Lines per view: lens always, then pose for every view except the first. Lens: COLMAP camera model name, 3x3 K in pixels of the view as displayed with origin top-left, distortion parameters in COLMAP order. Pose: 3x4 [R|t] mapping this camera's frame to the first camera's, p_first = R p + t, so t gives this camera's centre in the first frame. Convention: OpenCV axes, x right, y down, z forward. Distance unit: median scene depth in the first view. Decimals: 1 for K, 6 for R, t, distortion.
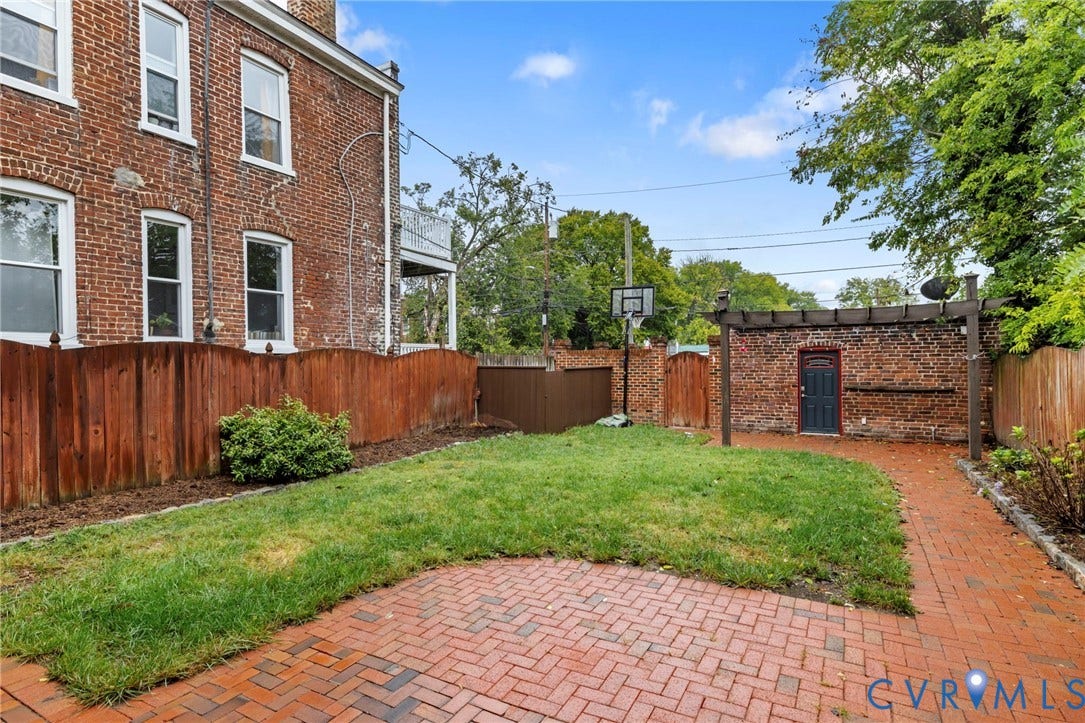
lens RADIAL K [[555.1, 0, 543.4], [0, 555.1, 361.9], [0, 0, 1]] dist [0.002889, -0.002053]
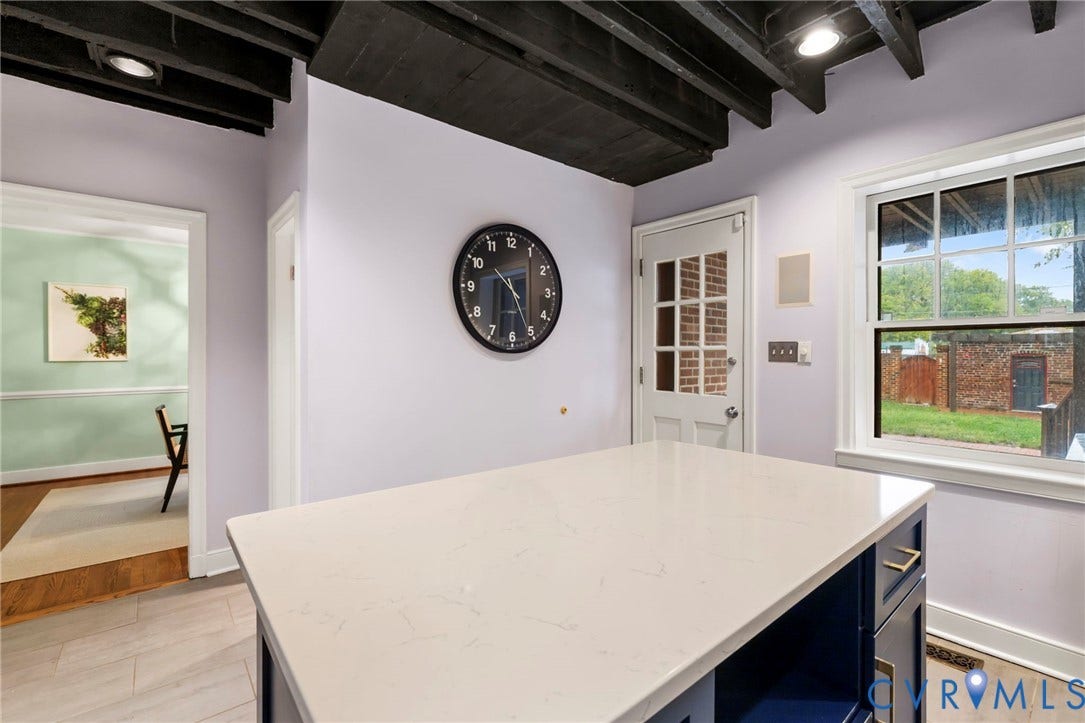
lens RADIAL K [[469.1, 0, 545.0], [0, 469.1, 354.9], [0, 0, 1]] dist [-0.000292, 0.000124]
pose [[0.932413, 0.013284, -0.361150, -0.272097], [-0.012648, 0.999912, 0.004123, -0.013193], [0.361172, 0.000724, 0.932499, -0.672228]]
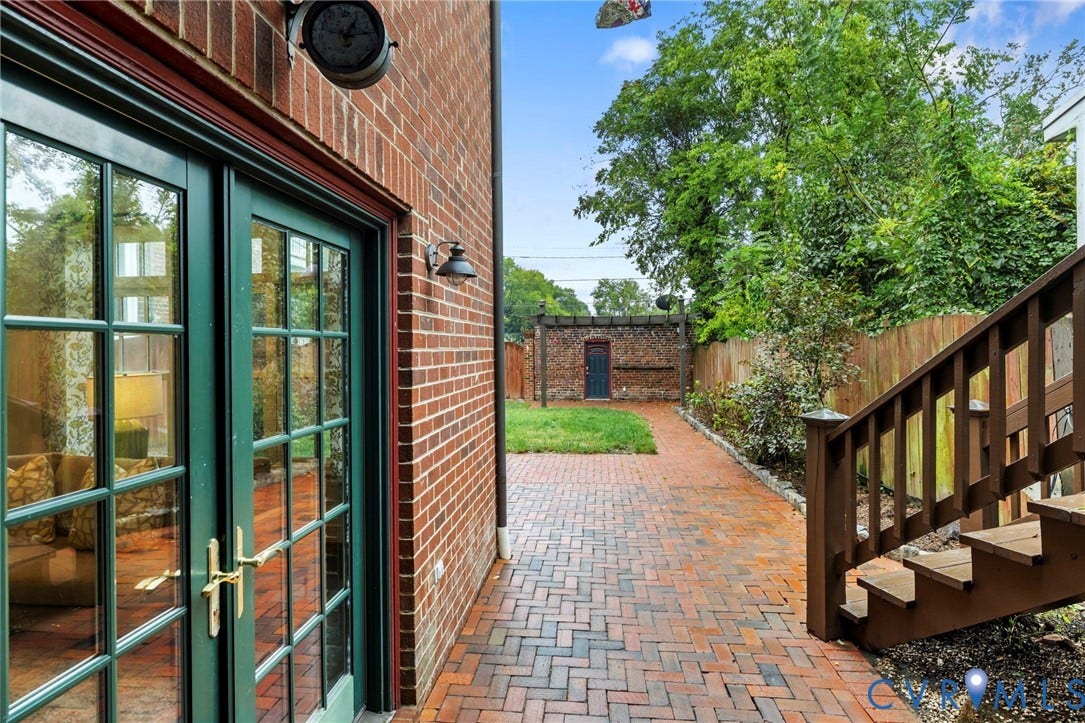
lens RADIAL K [[555.1, 0, 553.0], [0, 555.1, 352.2], [0, 0, 1]] dist [0.002889, -0.002053]
pose [[0.913404, -0.001307, 0.407053, -0.206348], [-0.000161, 0.999994, 0.003571, 0.001008], [-0.407055, -0.003327, 0.913398, -0.287488]]
